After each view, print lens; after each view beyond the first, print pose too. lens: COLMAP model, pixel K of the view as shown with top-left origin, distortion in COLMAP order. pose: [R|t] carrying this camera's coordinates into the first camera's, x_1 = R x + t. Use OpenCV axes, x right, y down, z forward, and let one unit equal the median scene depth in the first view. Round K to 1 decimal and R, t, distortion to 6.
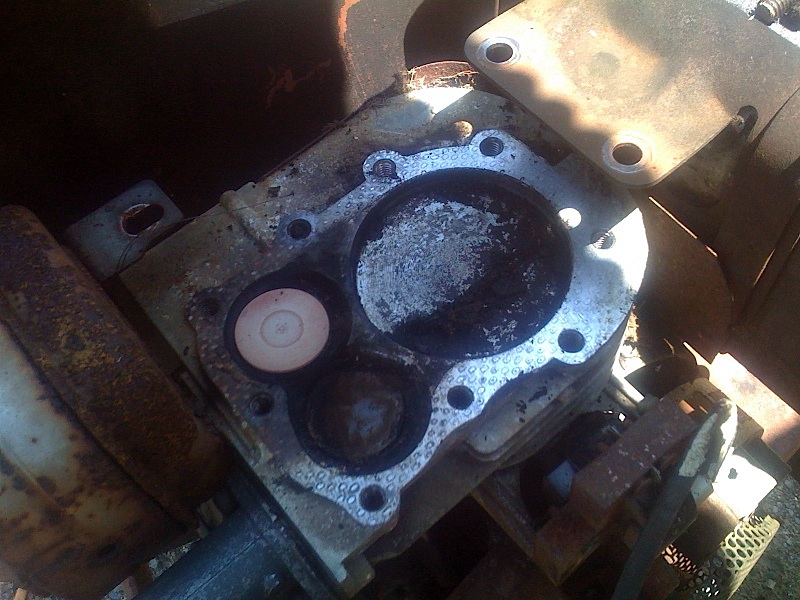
lens RADIAL K [[863.0, 0, 433.7], [0, 863.0, 283.7], [0, 0, 1]] dist [0.257576, -0.729989]
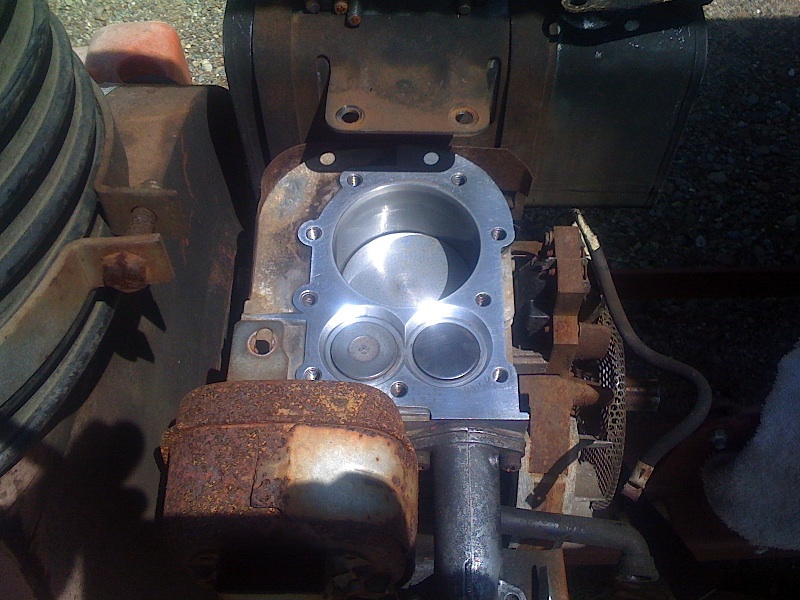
lens RADIAL K [[870.0, 0, 414.8], [0, 870.0, 301.0], [0, 0, 1]] dist [0.178688, -0.459298]
pose [[0.646887, -0.610071, 0.457548, -0.804428], [0.631007, 0.765134, 0.128066, -0.155176], [-0.428215, 0.205872, 0.879914, -0.343089]]
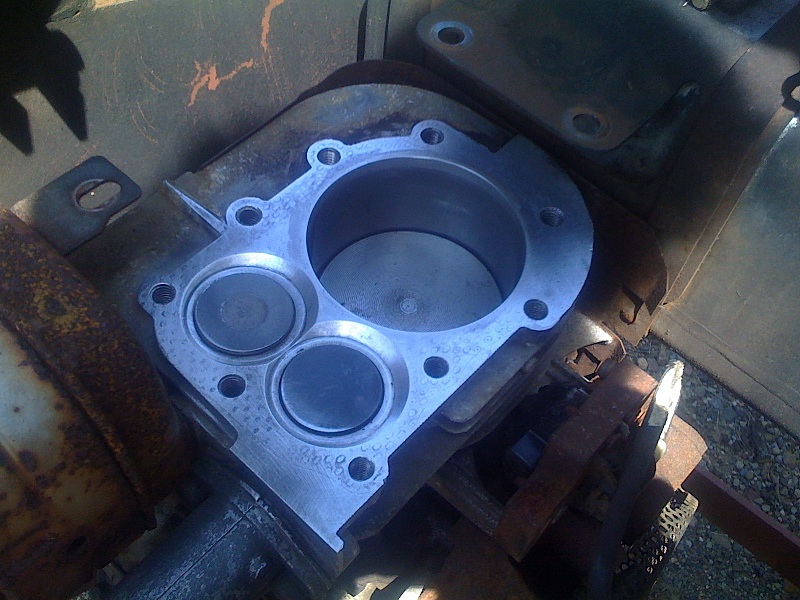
lens RADIAL K [[870.0, 0, 414.8], [0, 870.0, 301.0], [0, 0, 1]] dist [0.178688, -0.459298]
pose [[0.981440, -0.031655, 0.189139, -0.188646], [0.044624, 0.996906, -0.064704, 0.123725], [-0.186506, 0.071943, 0.979816, 0.012425]]
